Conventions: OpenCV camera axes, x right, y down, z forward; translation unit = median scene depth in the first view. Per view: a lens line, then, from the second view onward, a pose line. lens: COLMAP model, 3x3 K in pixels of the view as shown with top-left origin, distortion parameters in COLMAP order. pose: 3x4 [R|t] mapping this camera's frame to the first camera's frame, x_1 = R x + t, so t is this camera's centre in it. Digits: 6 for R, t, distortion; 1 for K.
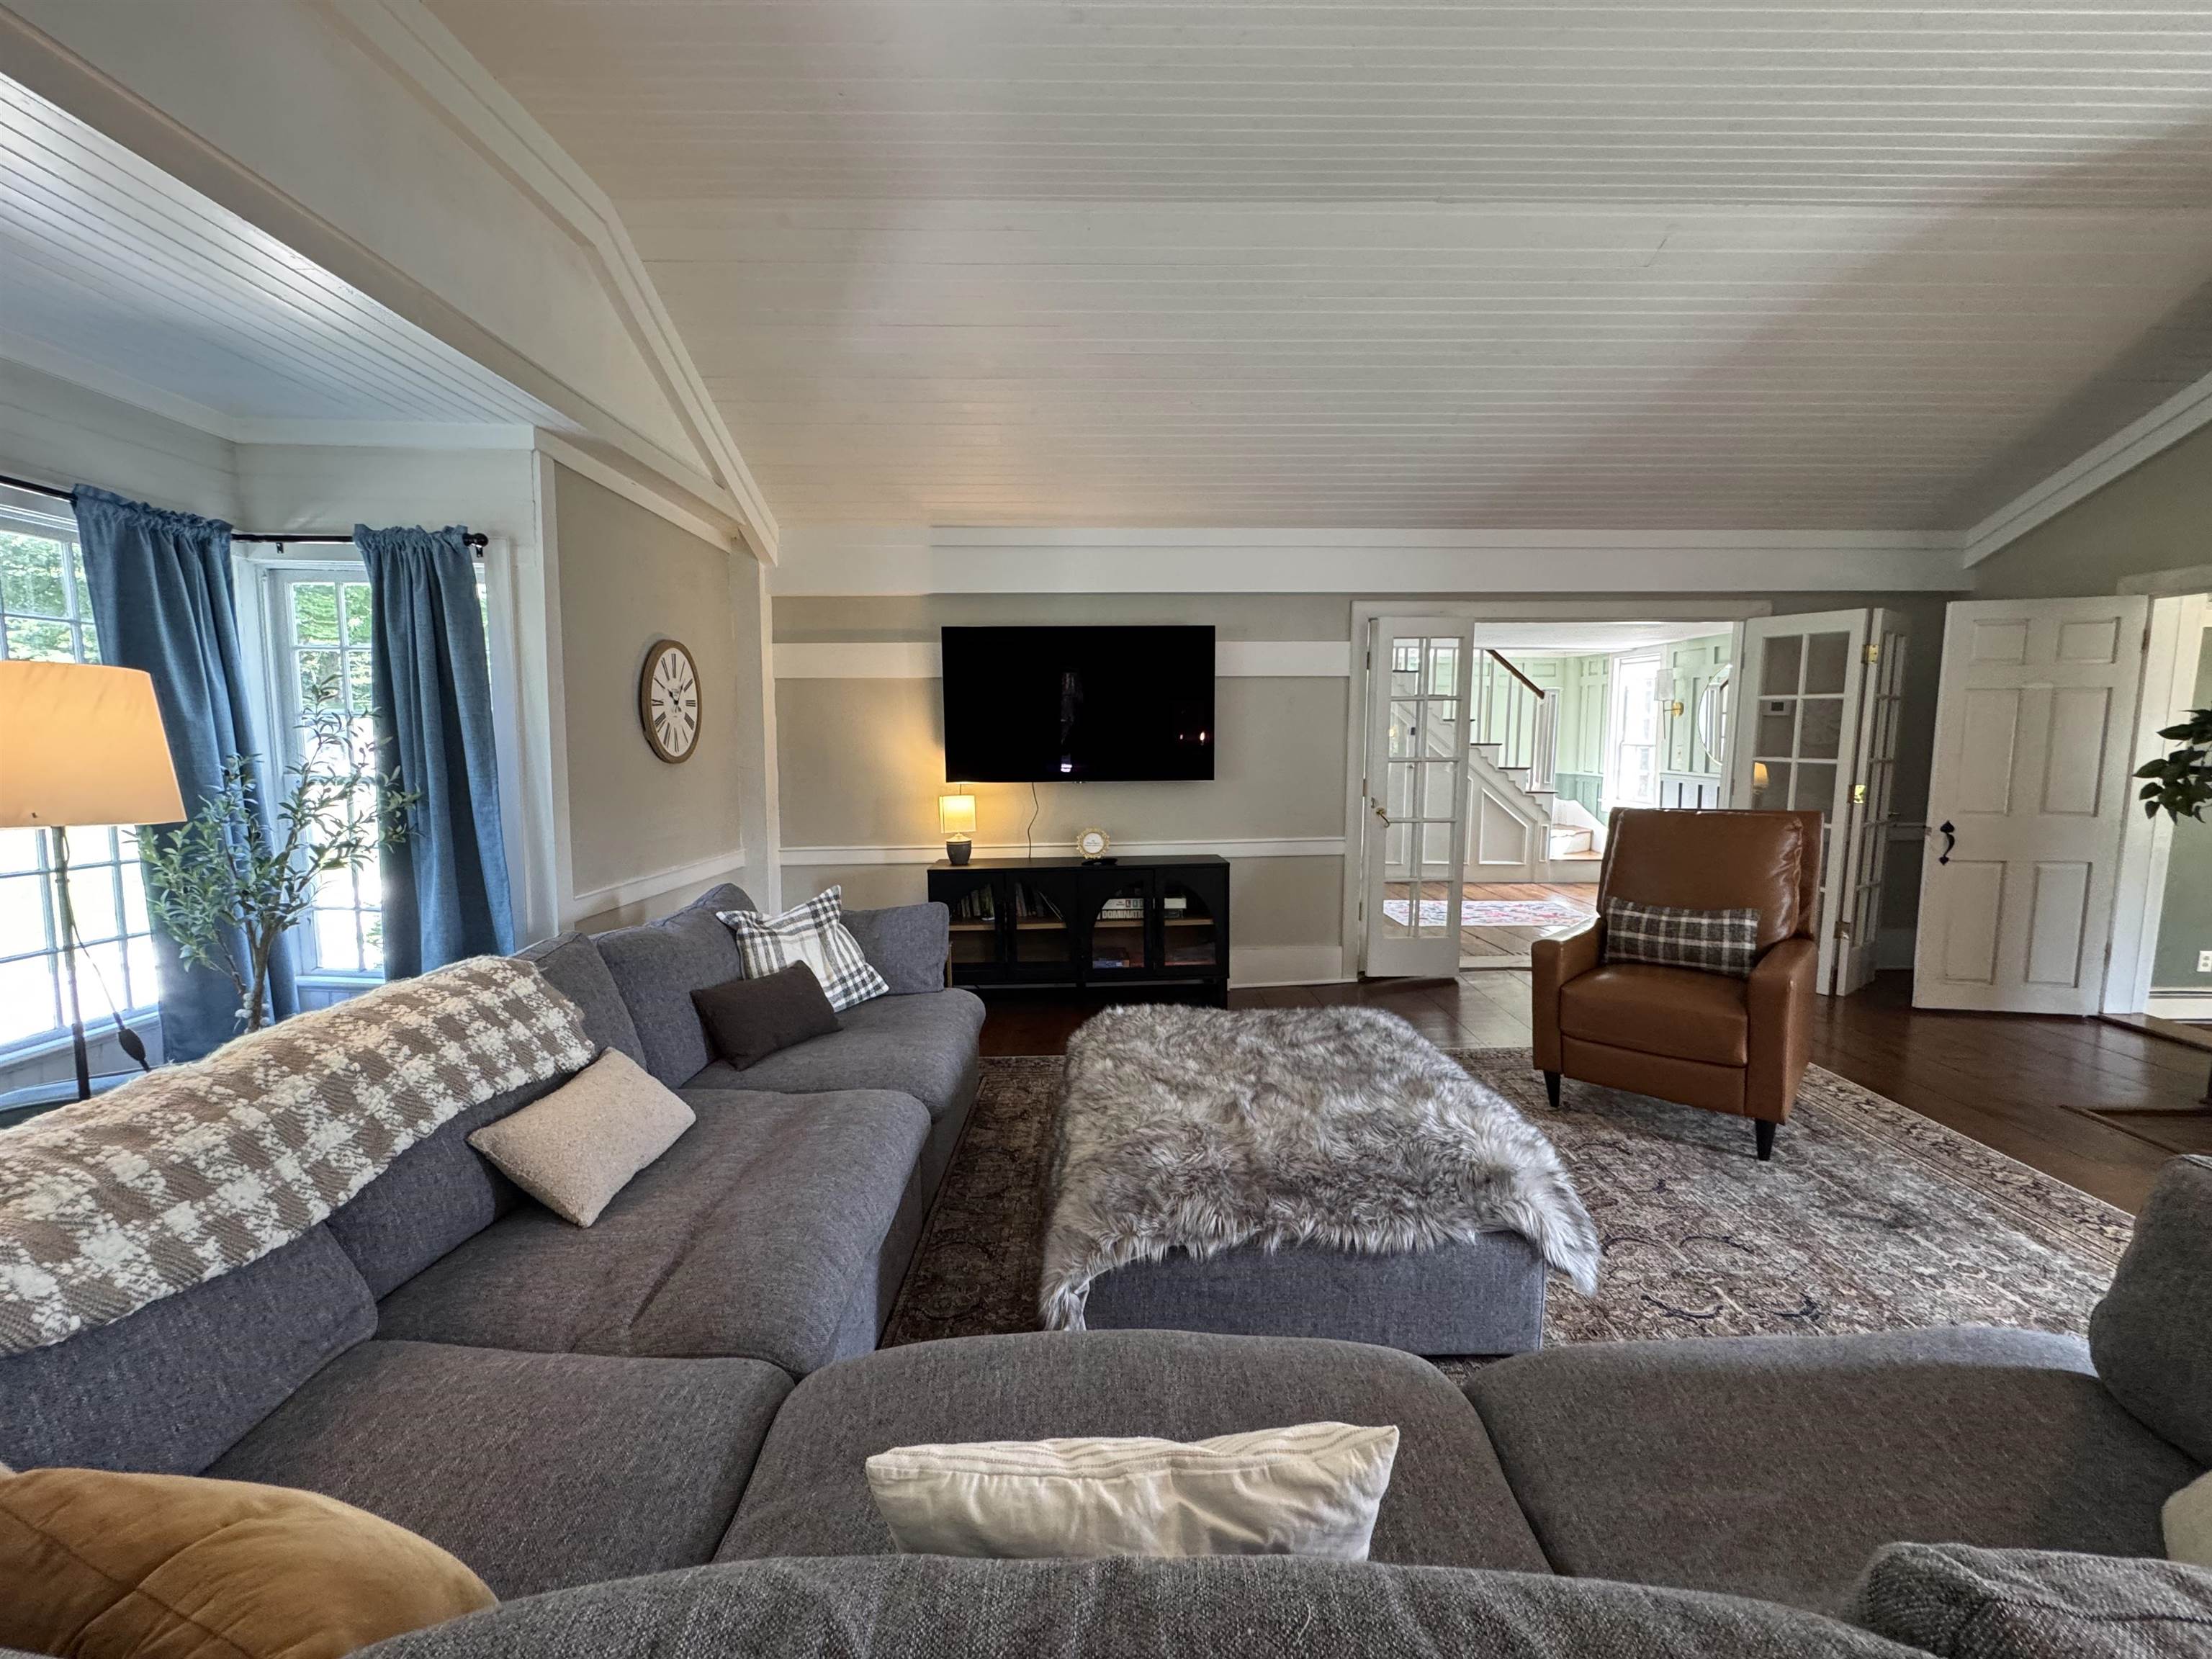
lens RADIAL K [[883.7, 0, 1104.3], [0, 883.7, 824.8], [0, 0, 1]] dist [-0.004879, 0.000204]
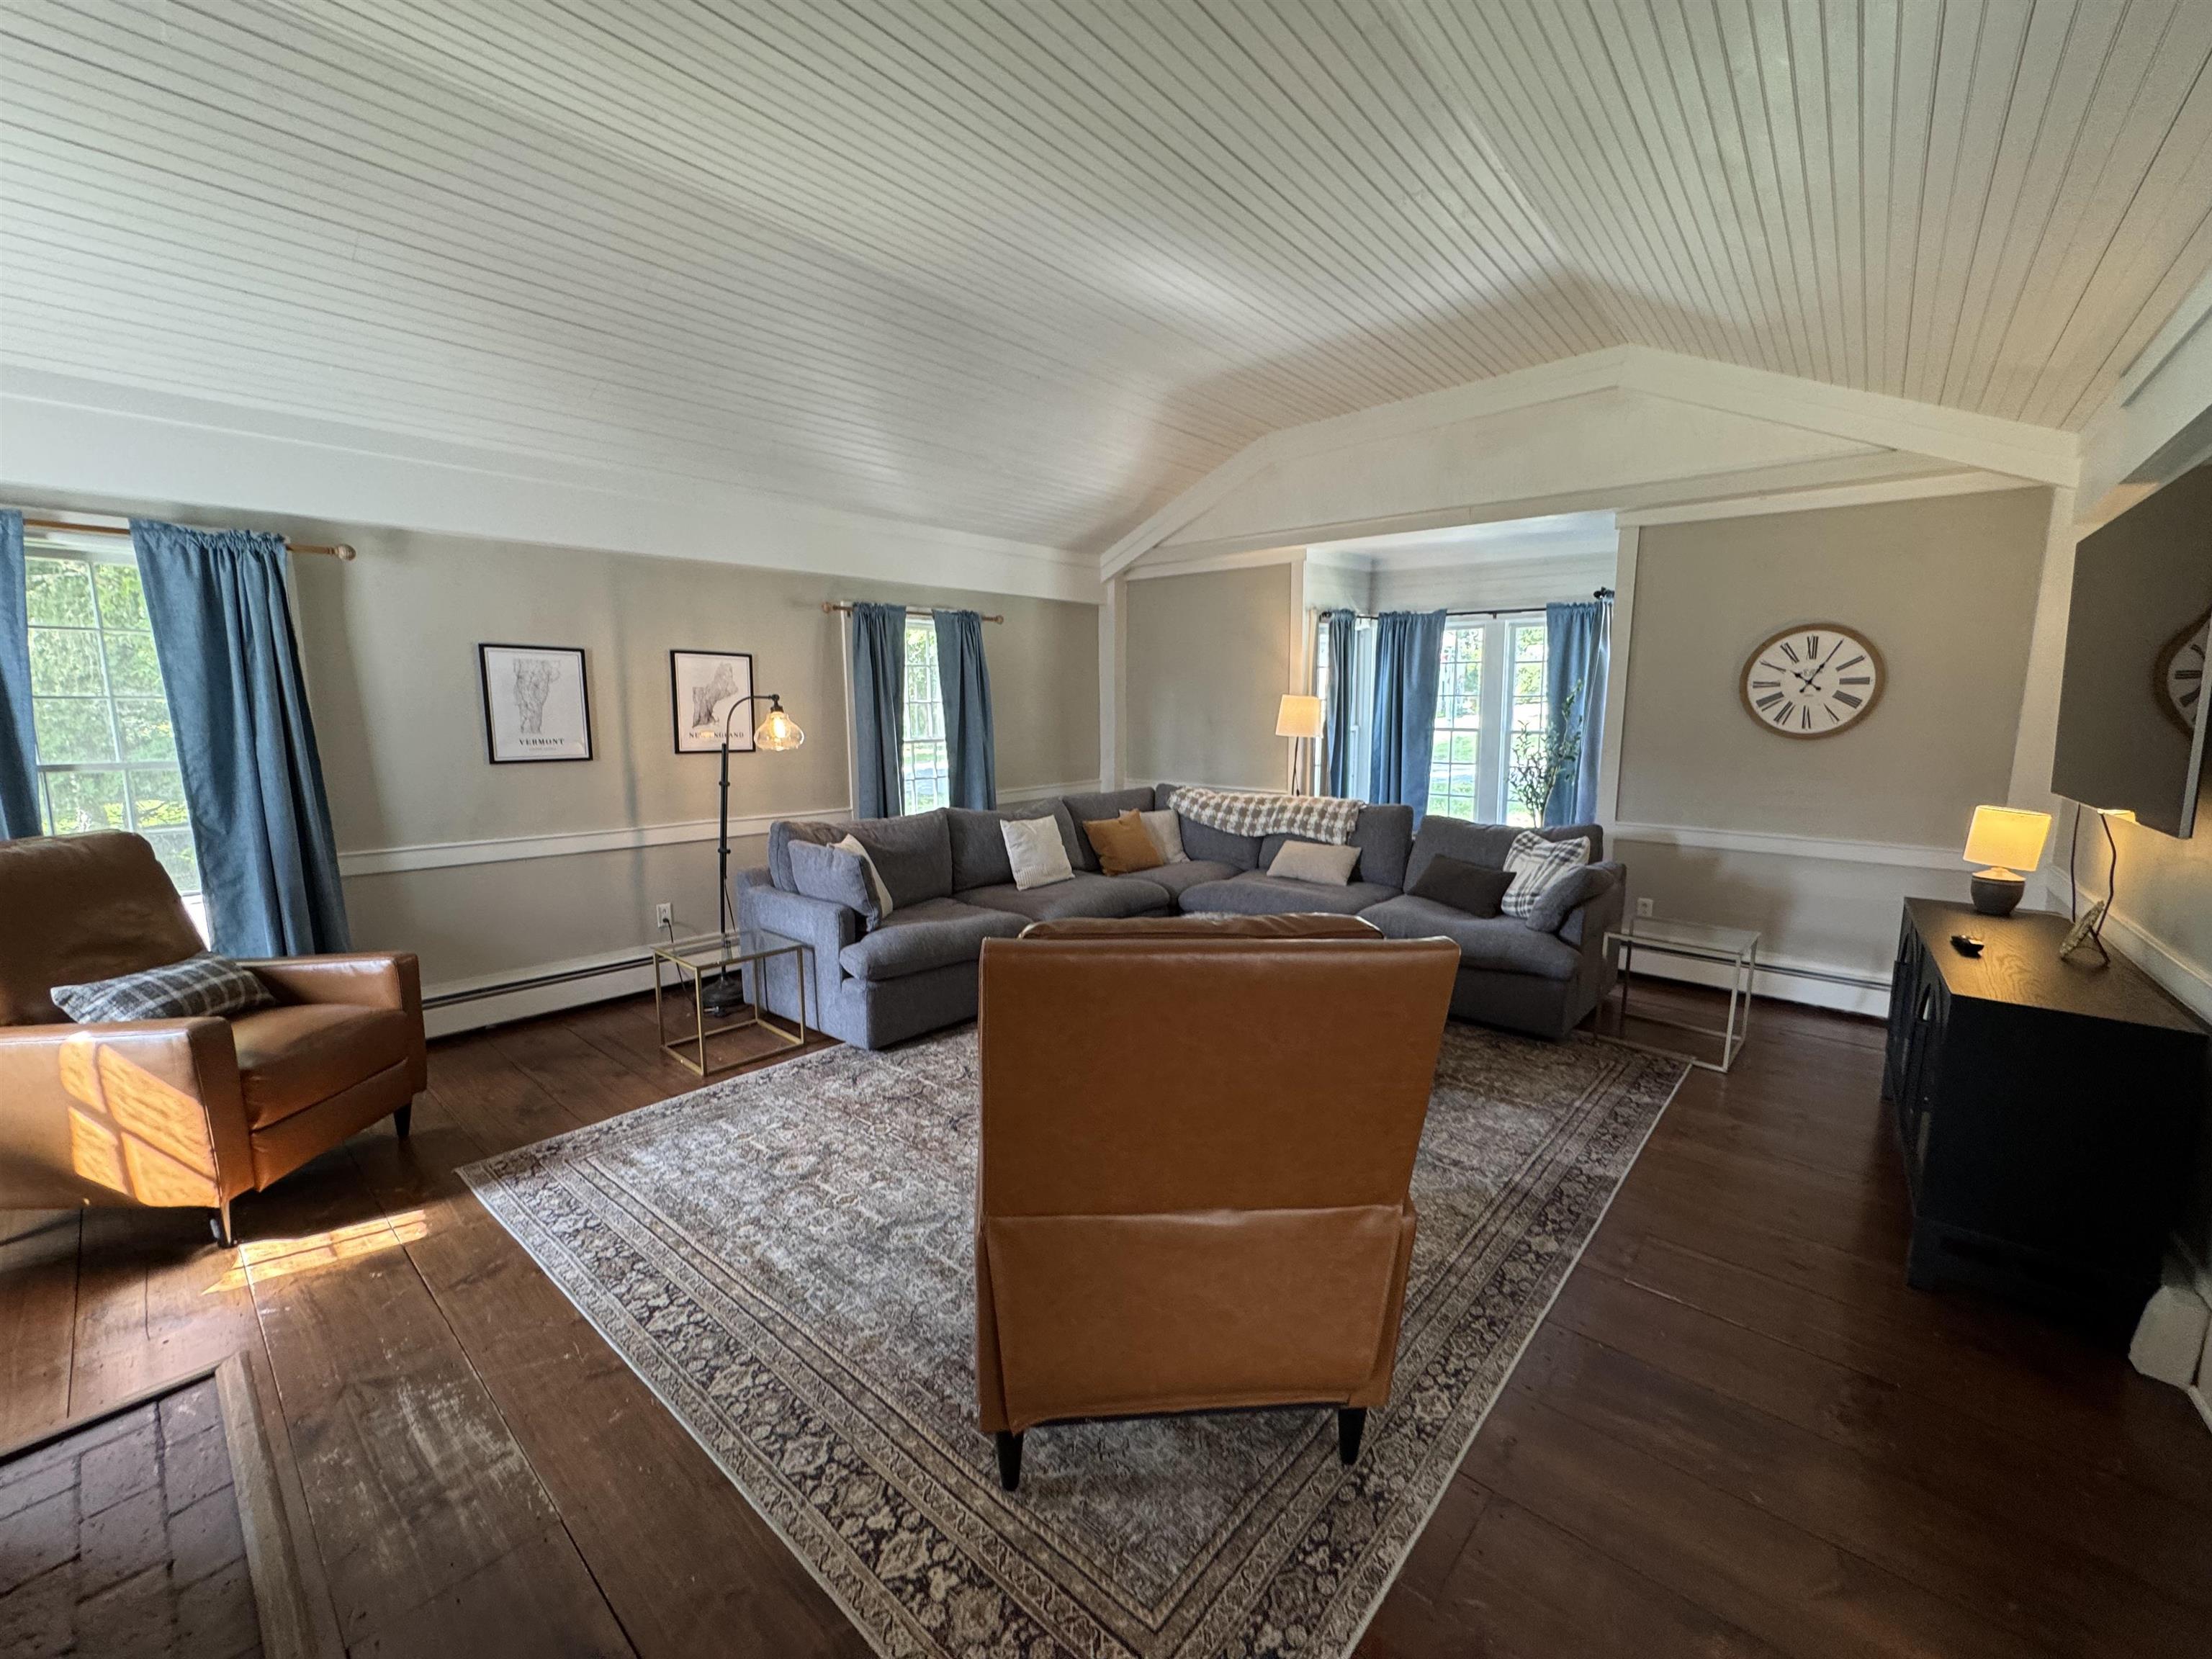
lens RADIAL K [[883.7, 0, 1104.3], [0, 883.7, 824.8], [0, 0, 1]] dist [-0.004879, 0.000204]
pose [[-0.650861, 0.104023, -0.752037, 1.445485], [-0.072174, 0.977604, 0.197688, -0.196311], [0.755759, 0.182945, -0.628777, 1.725905]]
